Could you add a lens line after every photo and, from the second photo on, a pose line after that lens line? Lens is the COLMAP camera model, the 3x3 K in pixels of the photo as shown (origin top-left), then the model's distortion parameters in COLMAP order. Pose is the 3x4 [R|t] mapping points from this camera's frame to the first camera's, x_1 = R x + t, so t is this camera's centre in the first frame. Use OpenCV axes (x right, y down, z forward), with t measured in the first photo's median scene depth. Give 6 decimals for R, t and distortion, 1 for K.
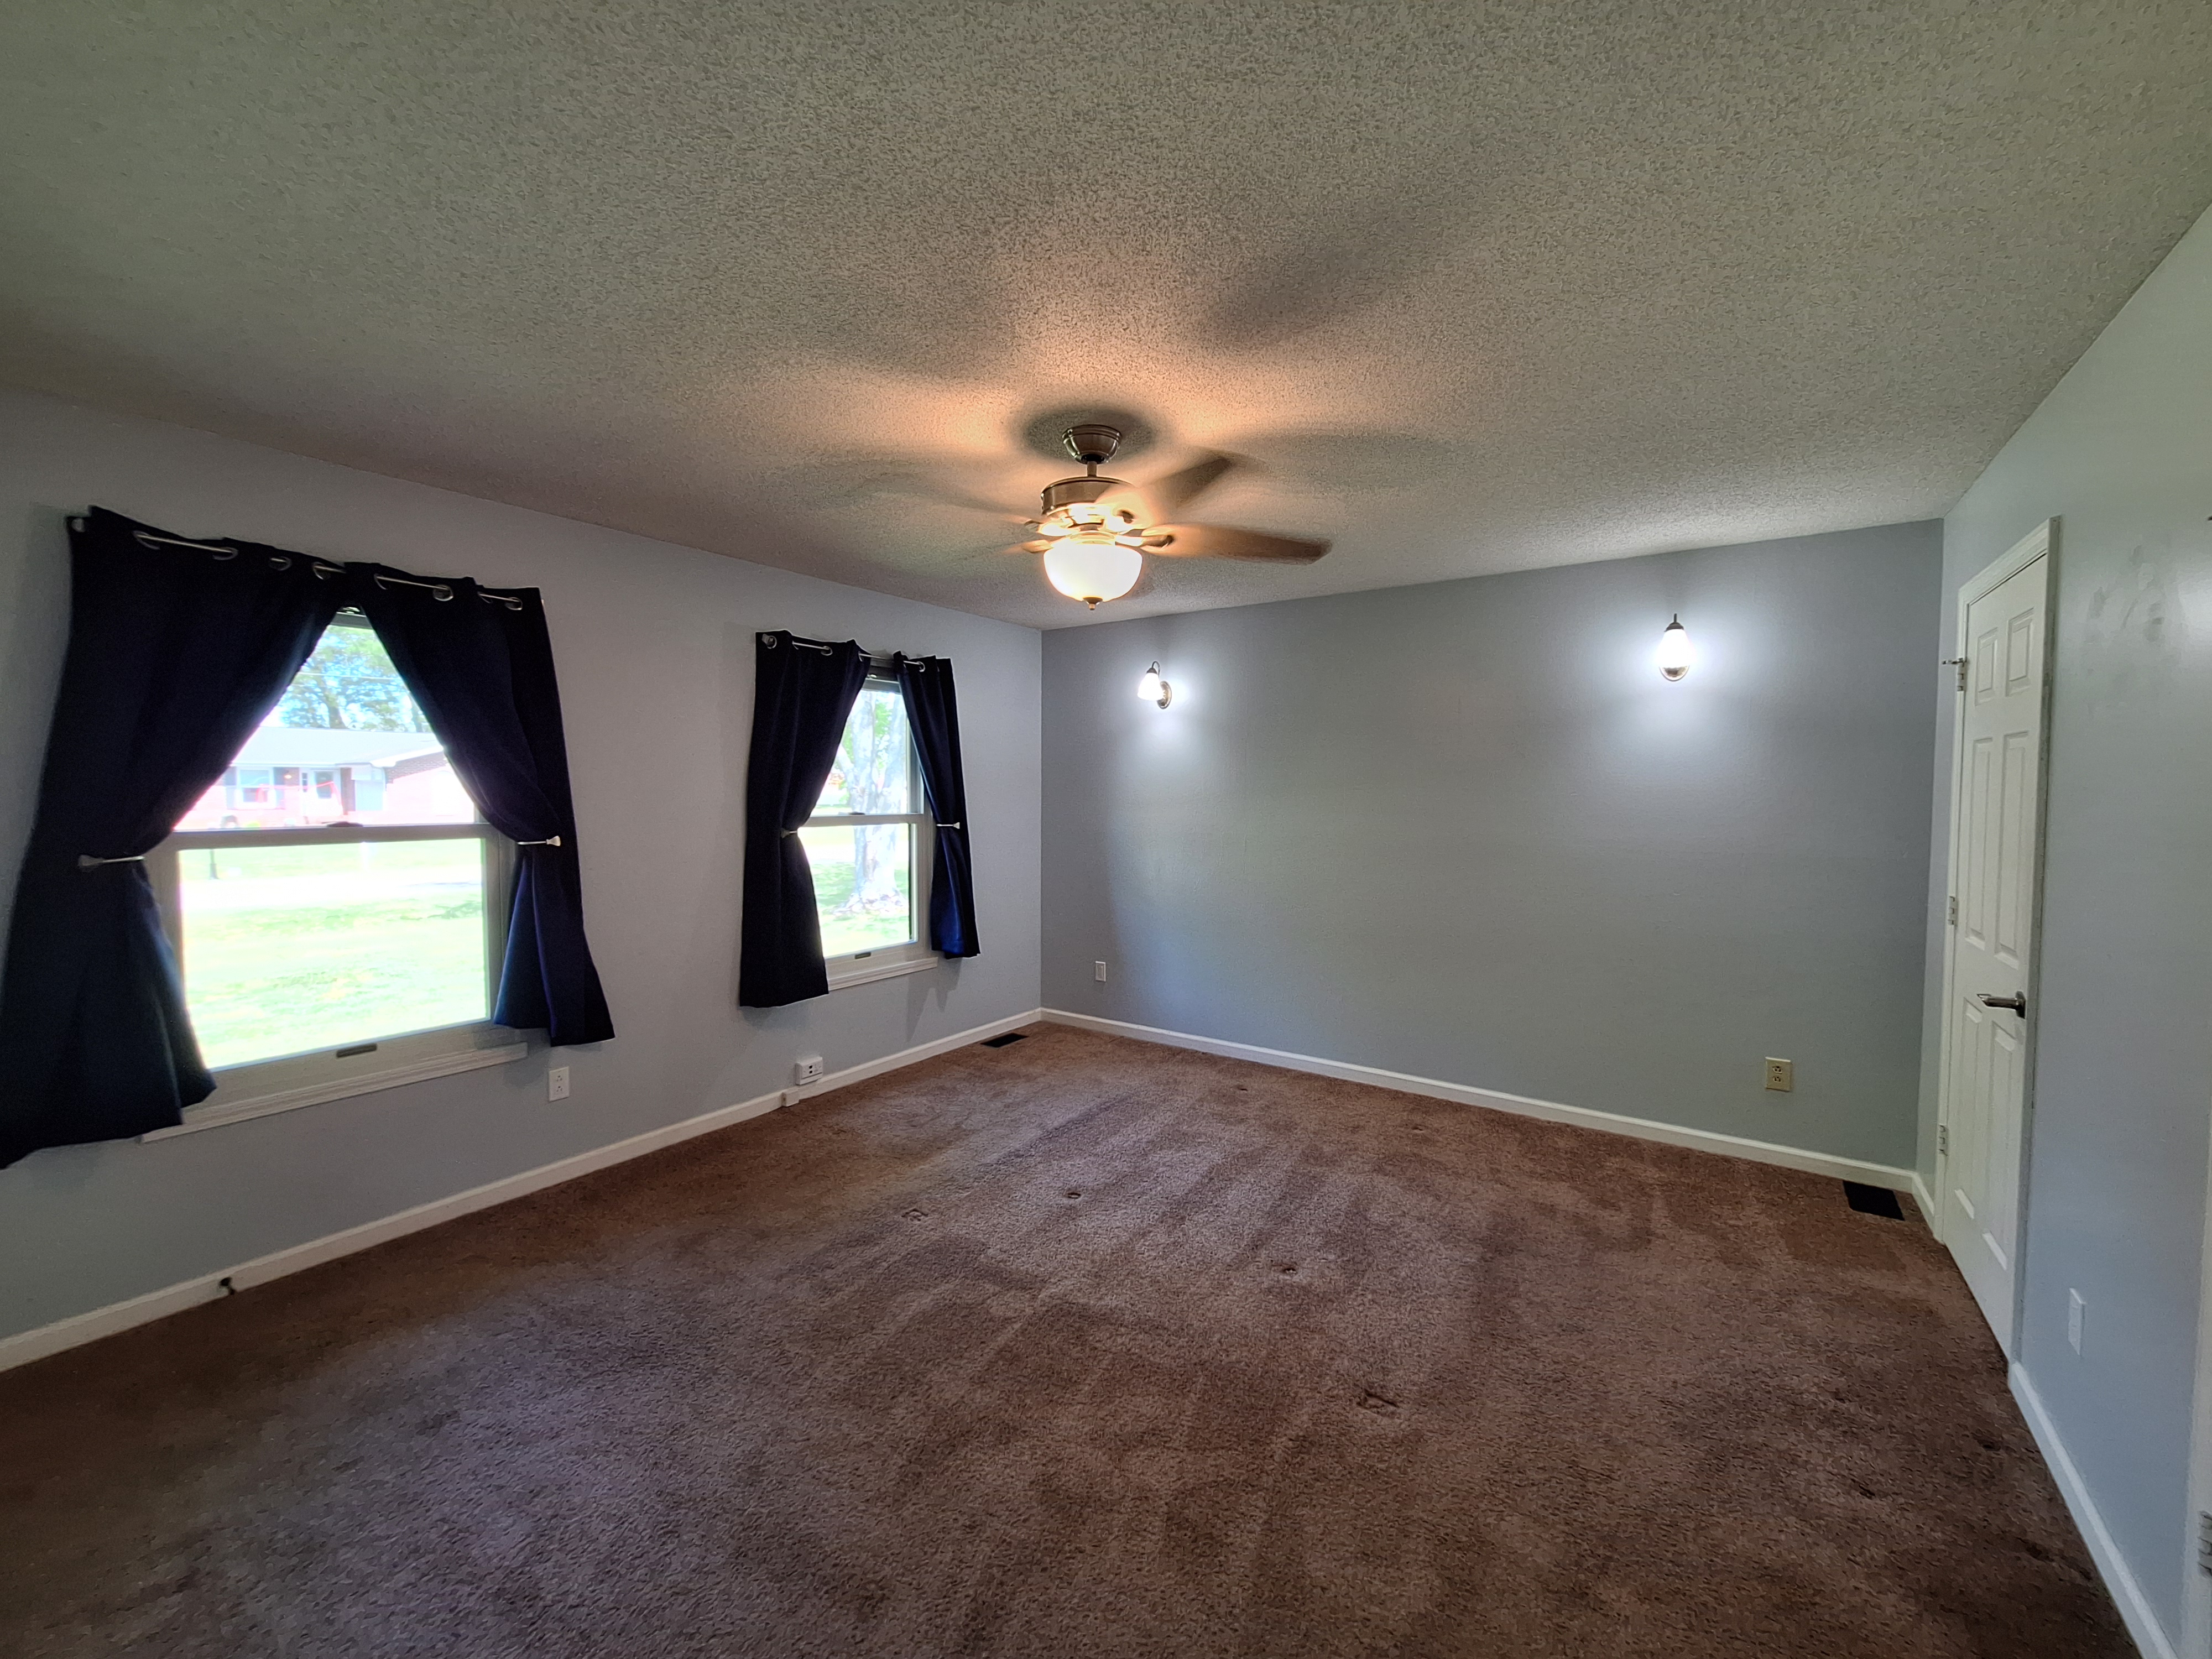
lens RADIAL K [[861.7, 0, 1106.0], [0, 861.7, 829.5], [0, 0, 1]] dist [0.000967, 0.000362]
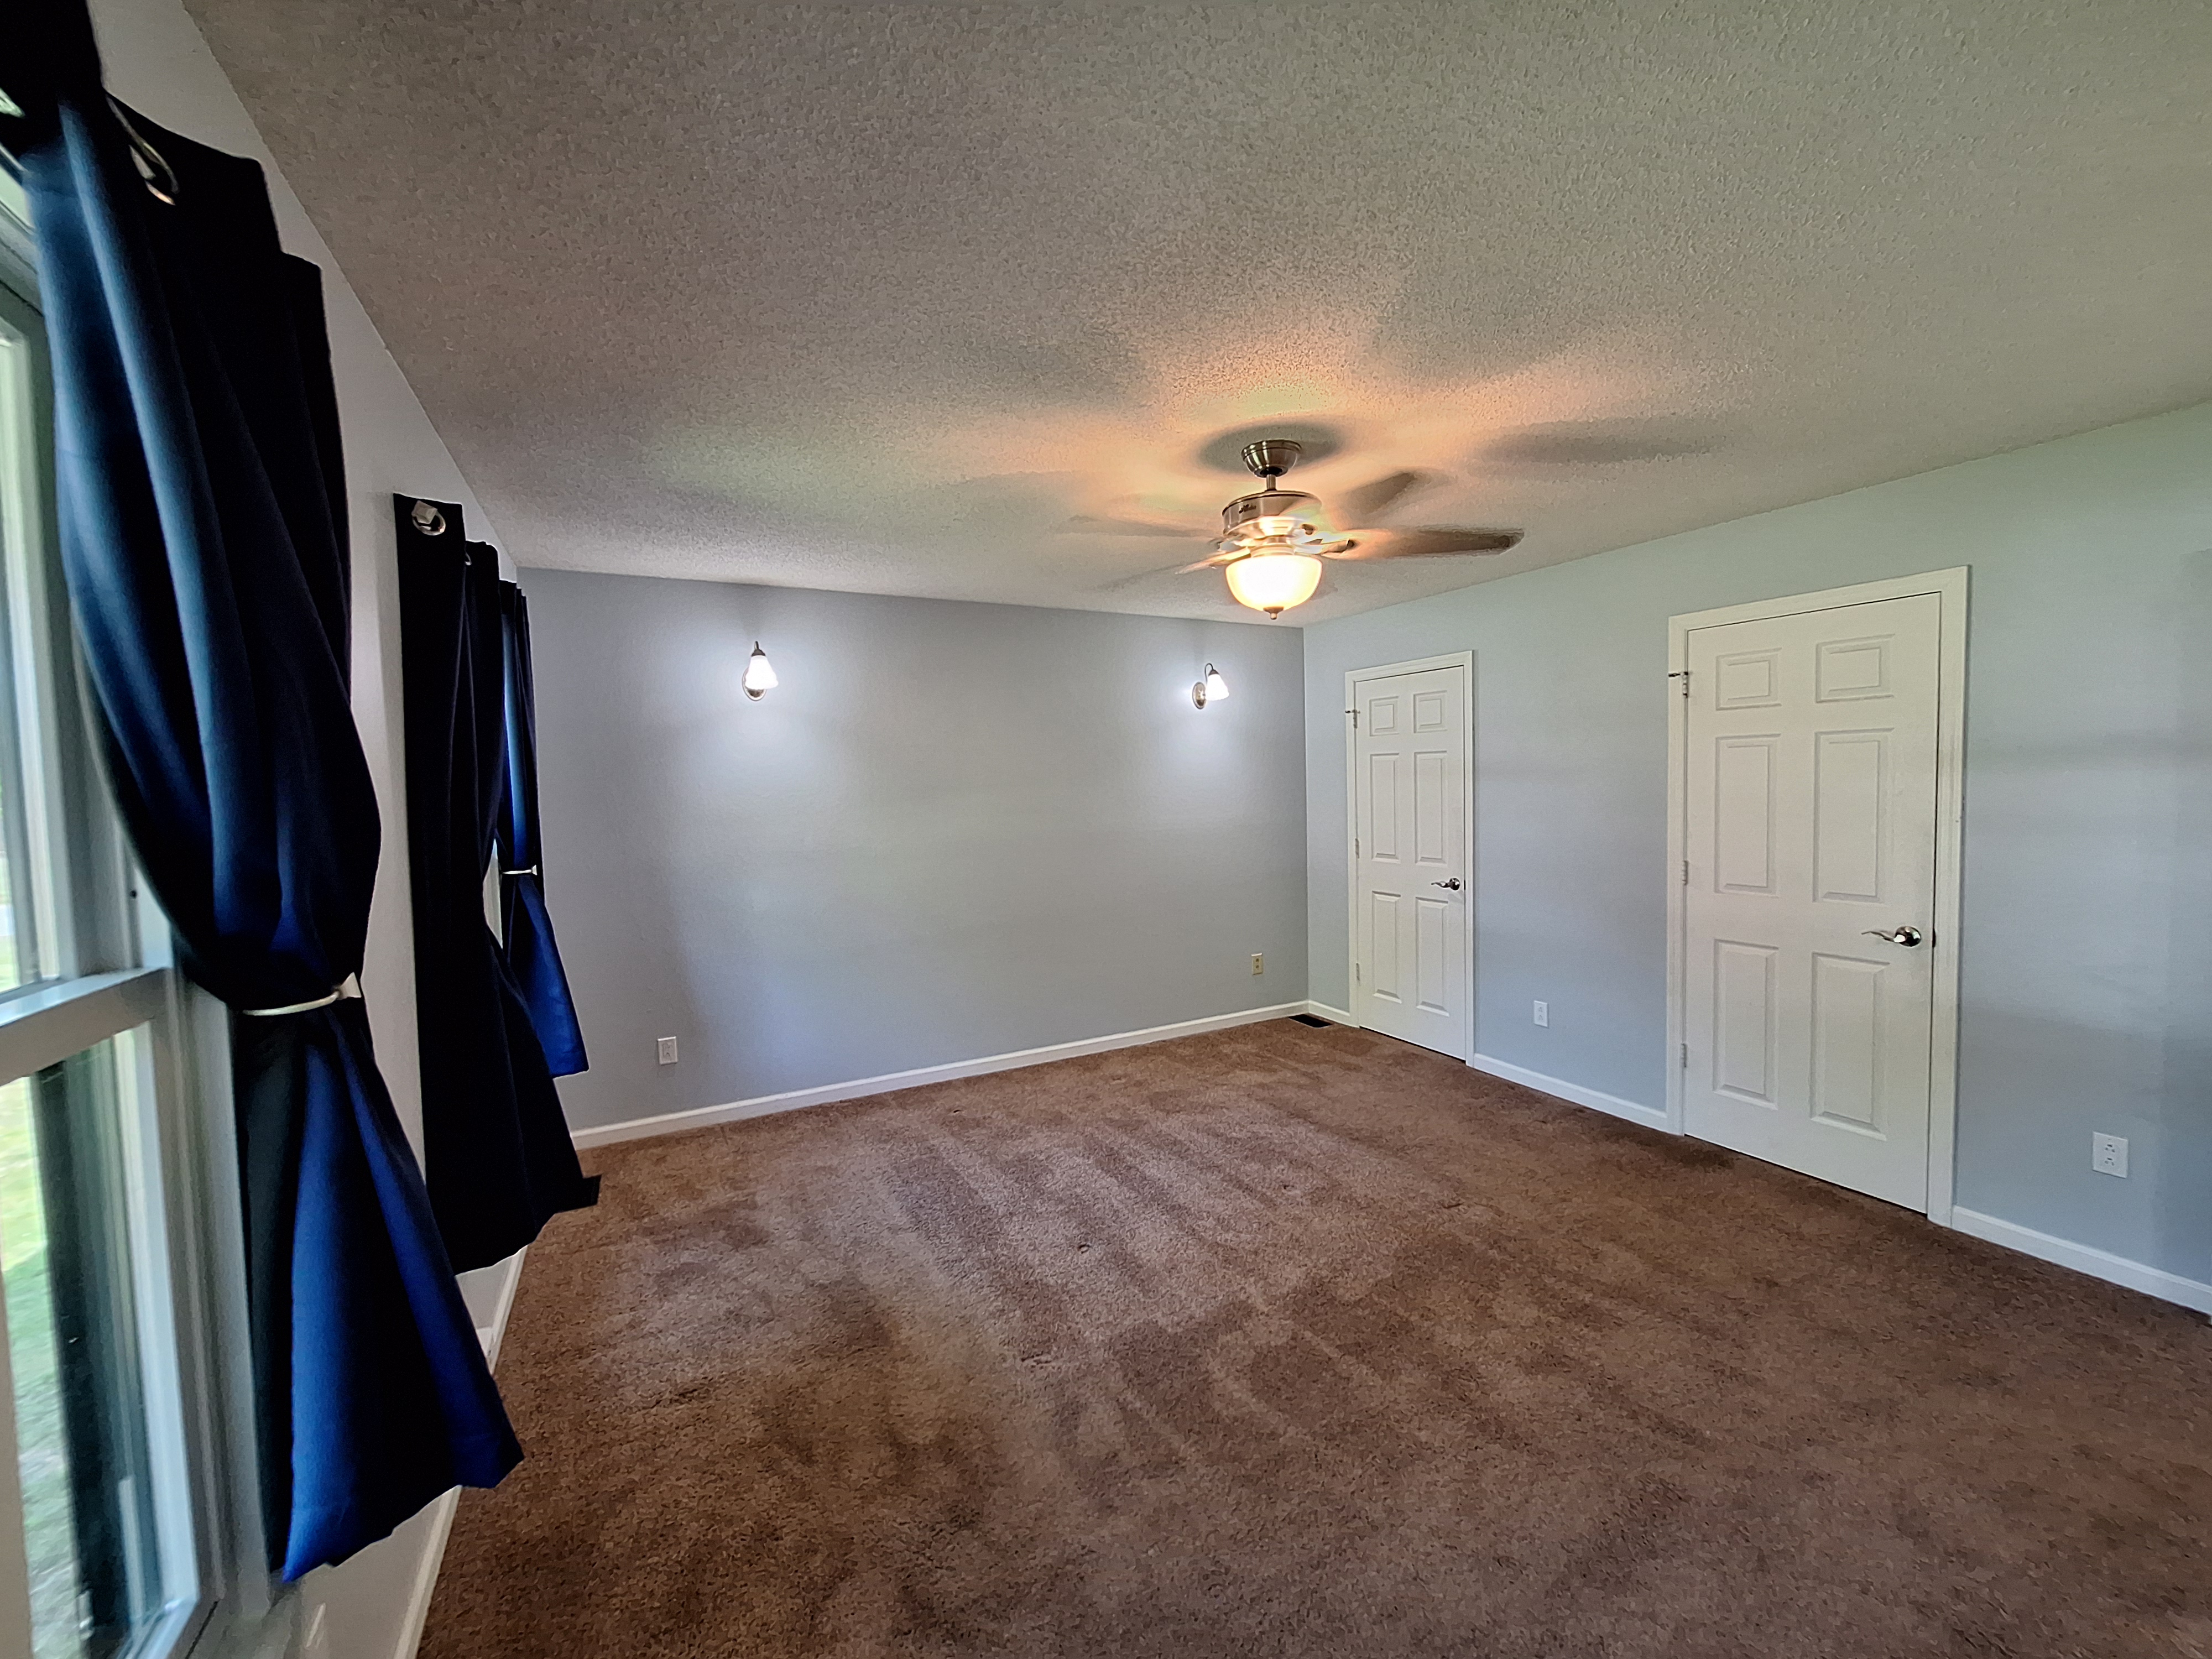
lens RADIAL K [[850.2, 0, 1106.0], [0, 850.2, 829.5], [0, 0, 1]] dist [-0.012129, 0.000077]
pose [[0.469864, -0.062578, 0.880518, -0.763622], [0.072301, 0.996861, 0.032265, -0.035777], [-0.879773, 0.048502, 0.472914, 0.533251]]
